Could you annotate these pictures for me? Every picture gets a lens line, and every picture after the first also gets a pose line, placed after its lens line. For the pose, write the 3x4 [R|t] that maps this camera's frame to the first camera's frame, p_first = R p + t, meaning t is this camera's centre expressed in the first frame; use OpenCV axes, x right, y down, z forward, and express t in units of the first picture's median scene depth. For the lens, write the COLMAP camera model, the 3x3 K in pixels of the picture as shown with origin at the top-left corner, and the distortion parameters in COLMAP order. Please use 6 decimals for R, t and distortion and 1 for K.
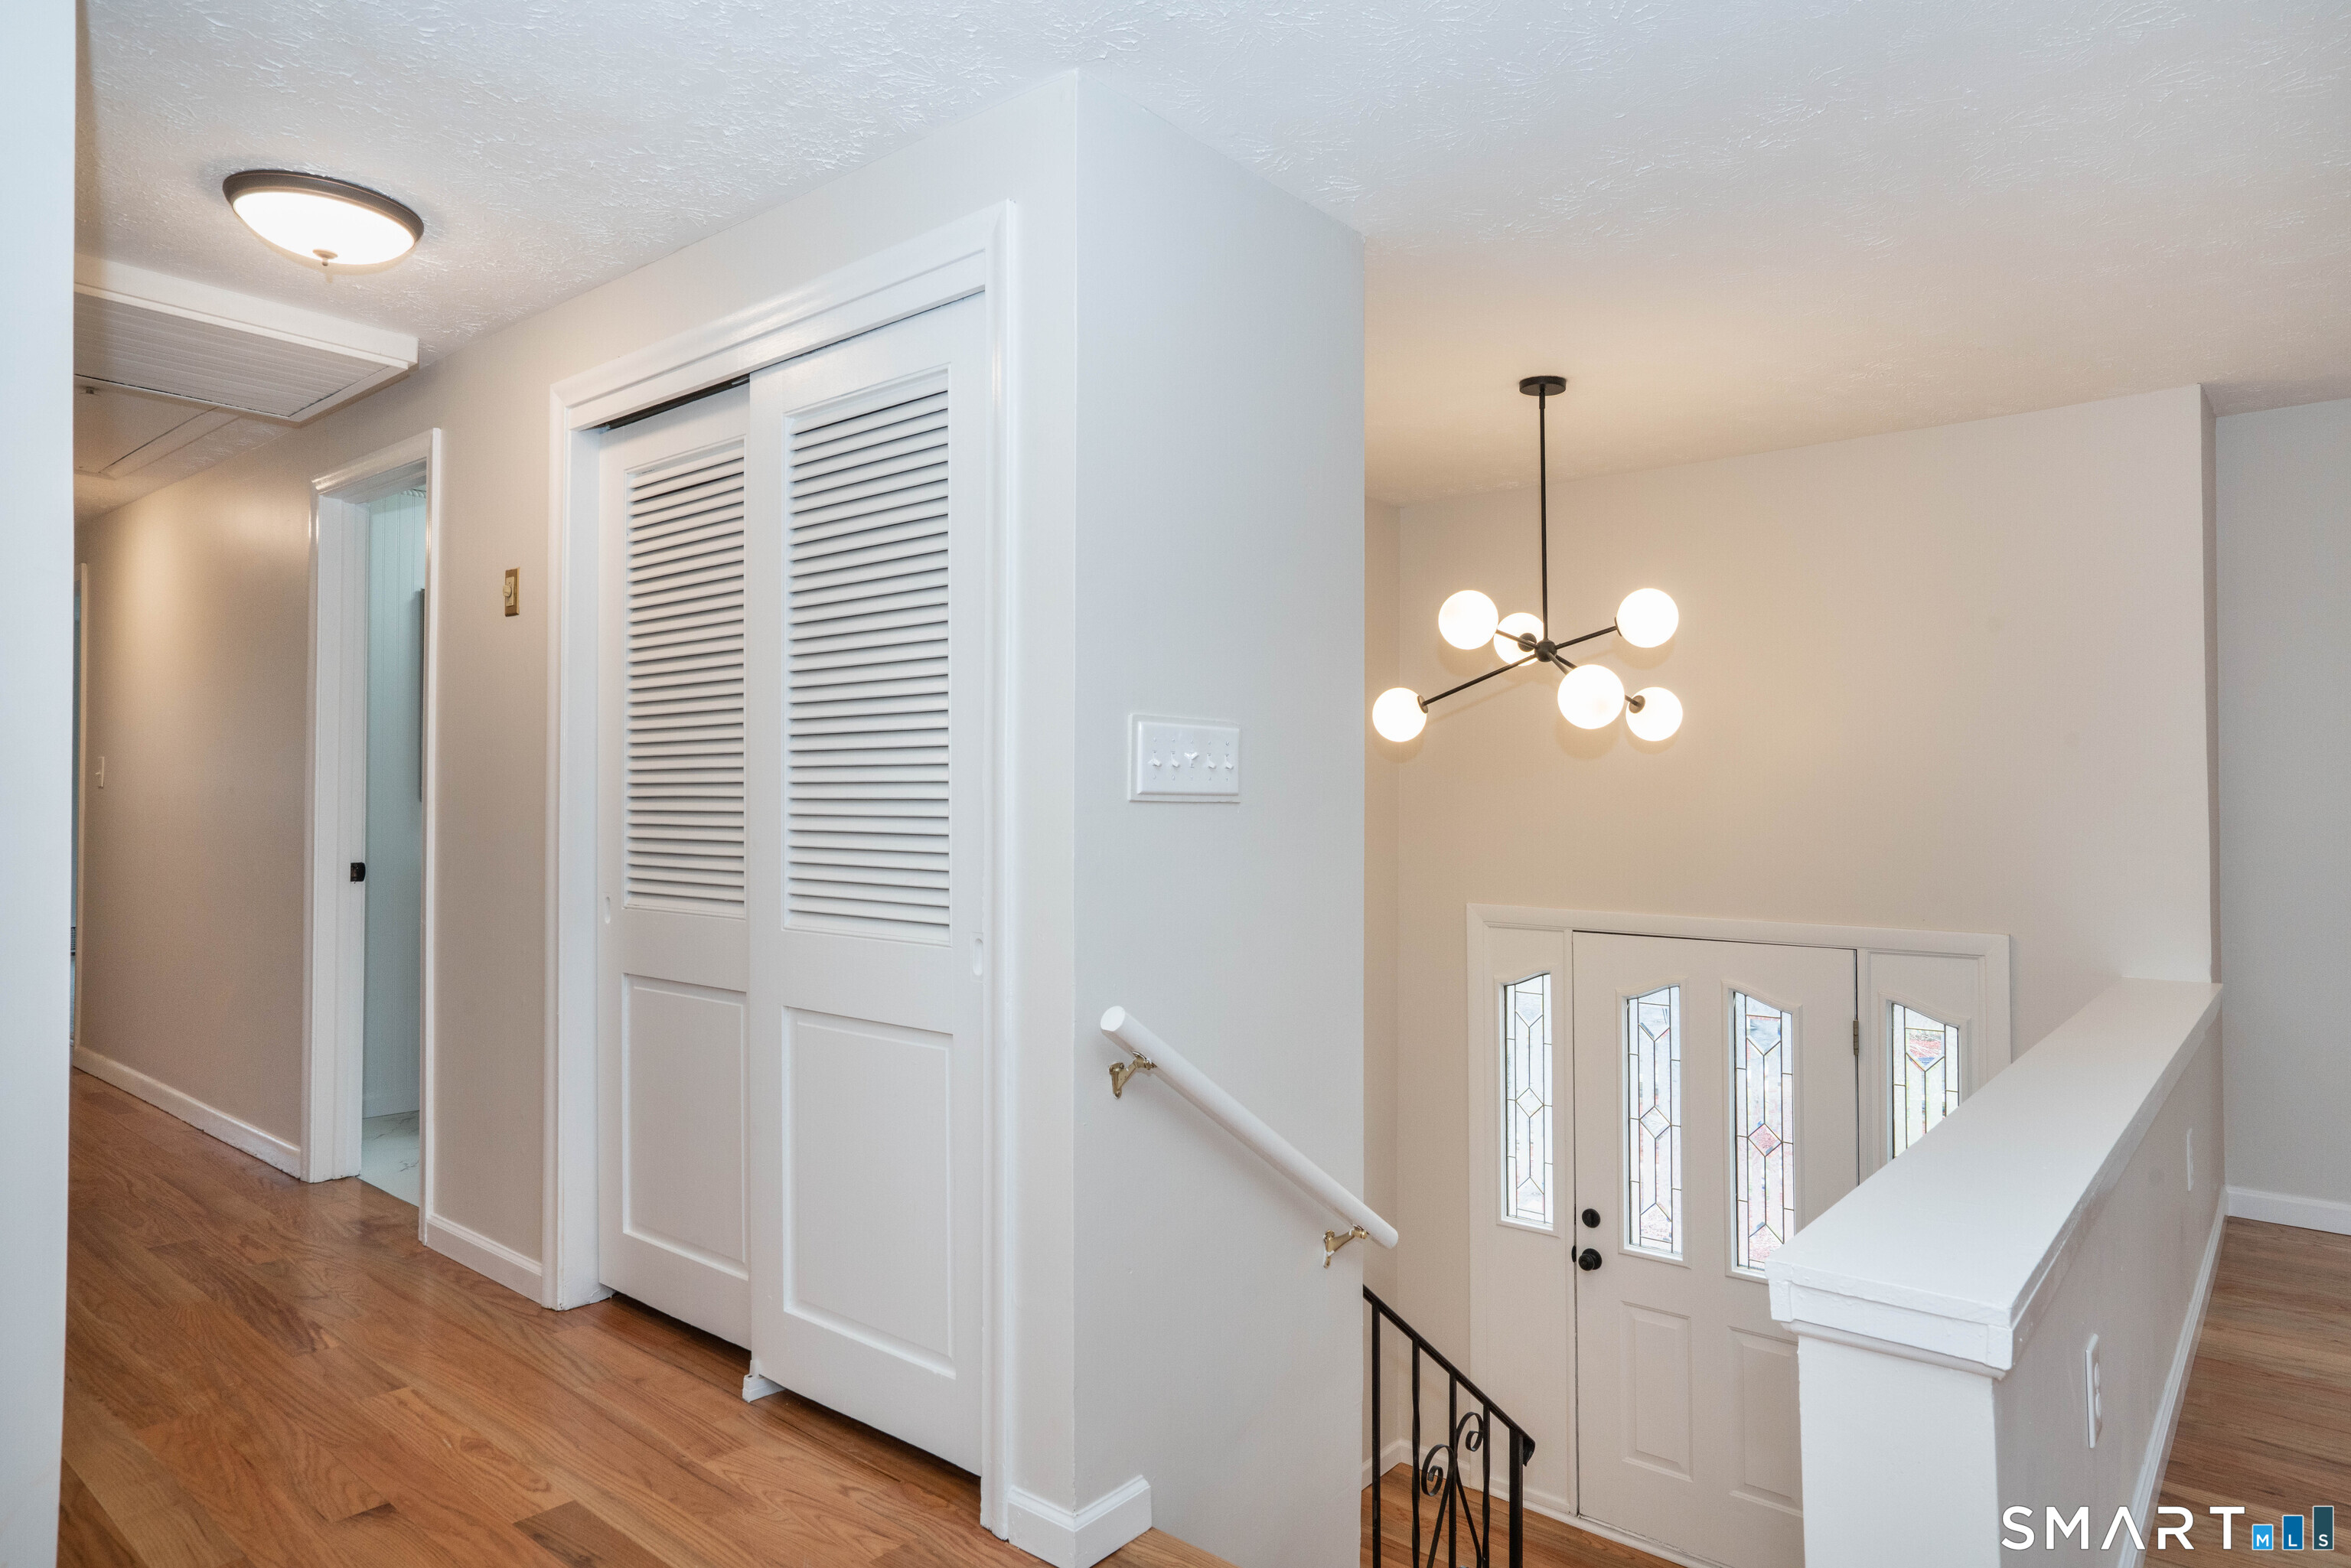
lens RADIAL K [[1365.2, 0, 1181.5], [0, 1365.2, 771.7], [0, 0, 1]] dist [-0.014112, 0.000960]
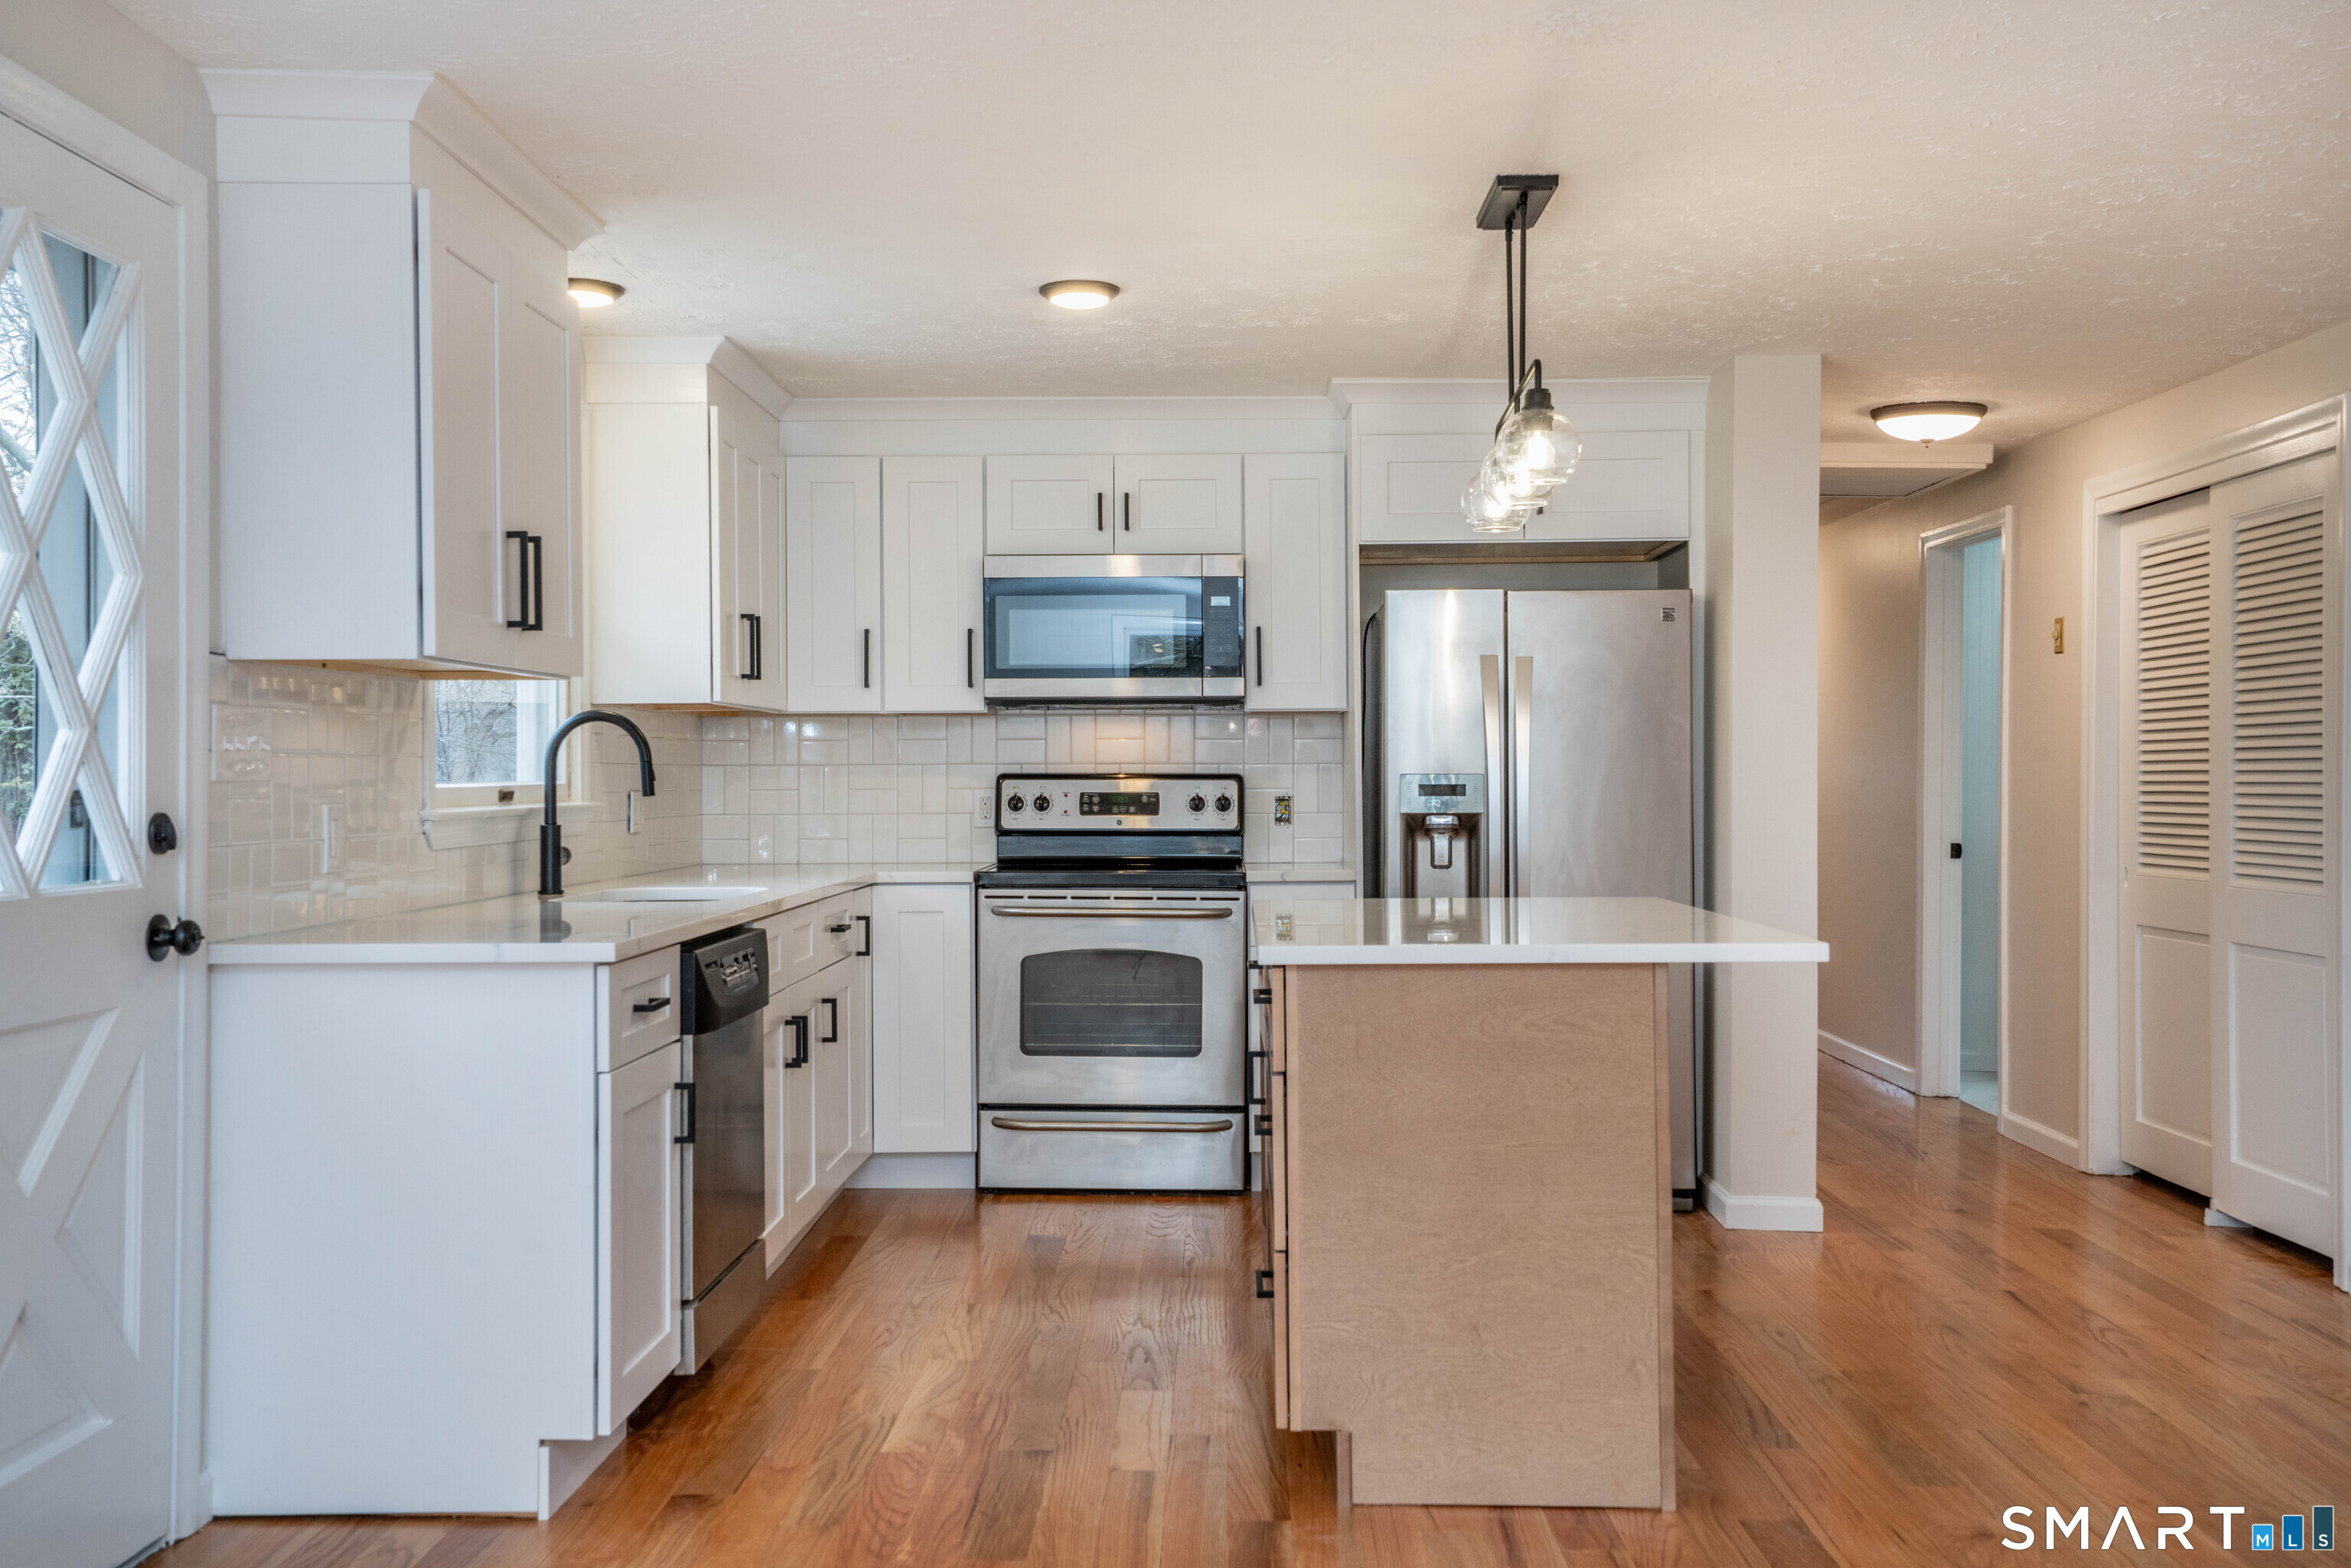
lens RADIAL K [[2158.4, 0, 1175.5], [0, 2158.4, 784.0], [0, 0, 1]] dist [0.024163, 0.004031]
pose [[0.622331, 0.004779, -0.782739, 0.653327], [0.008868, 0.999874, 0.013156, -0.024320], [0.782704, -0.015128, 0.622211, -1.032673]]
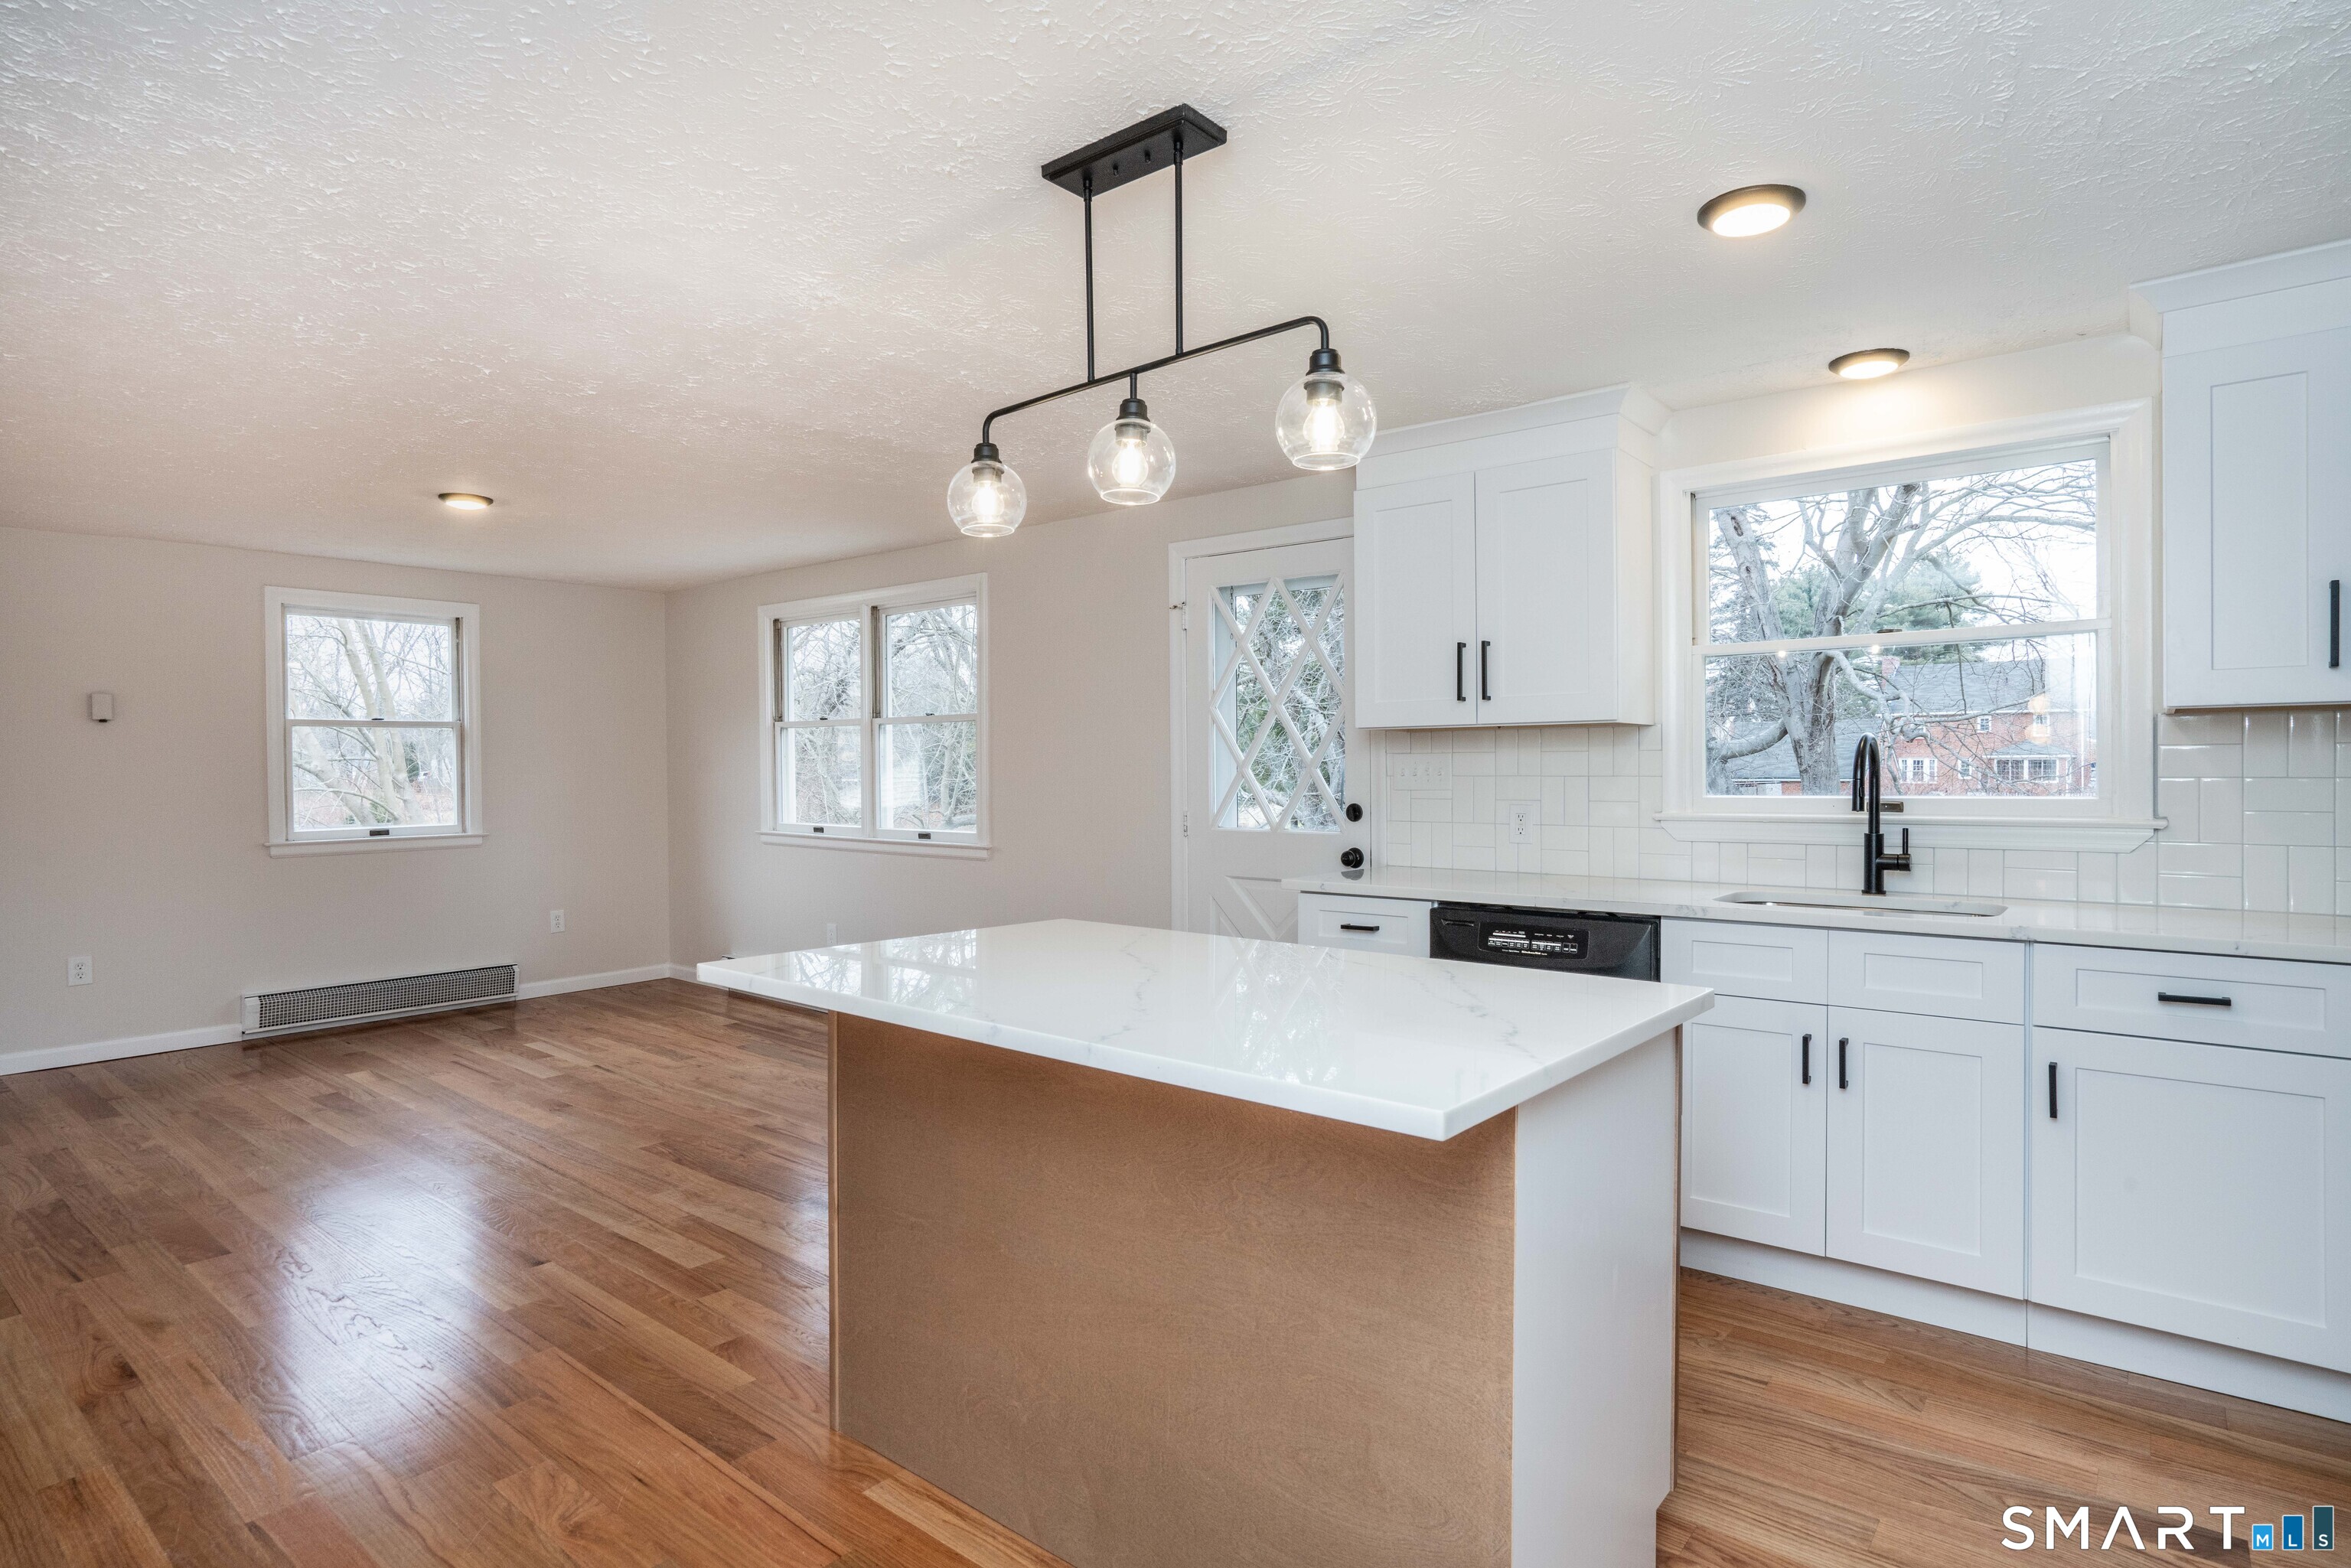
lens RADIAL K [[1233.3, 0, 1158.1], [0, 1233.3, 777.6], [0, 0, 1]] dist [-0.000122, 0.001673]
pose [[-0.999896, 0.006806, 0.012703, -0.253716], [0.006706, 0.999947, -0.007871, -0.020297], [-0.012756, -0.007785, -0.999888, 0.580926]]
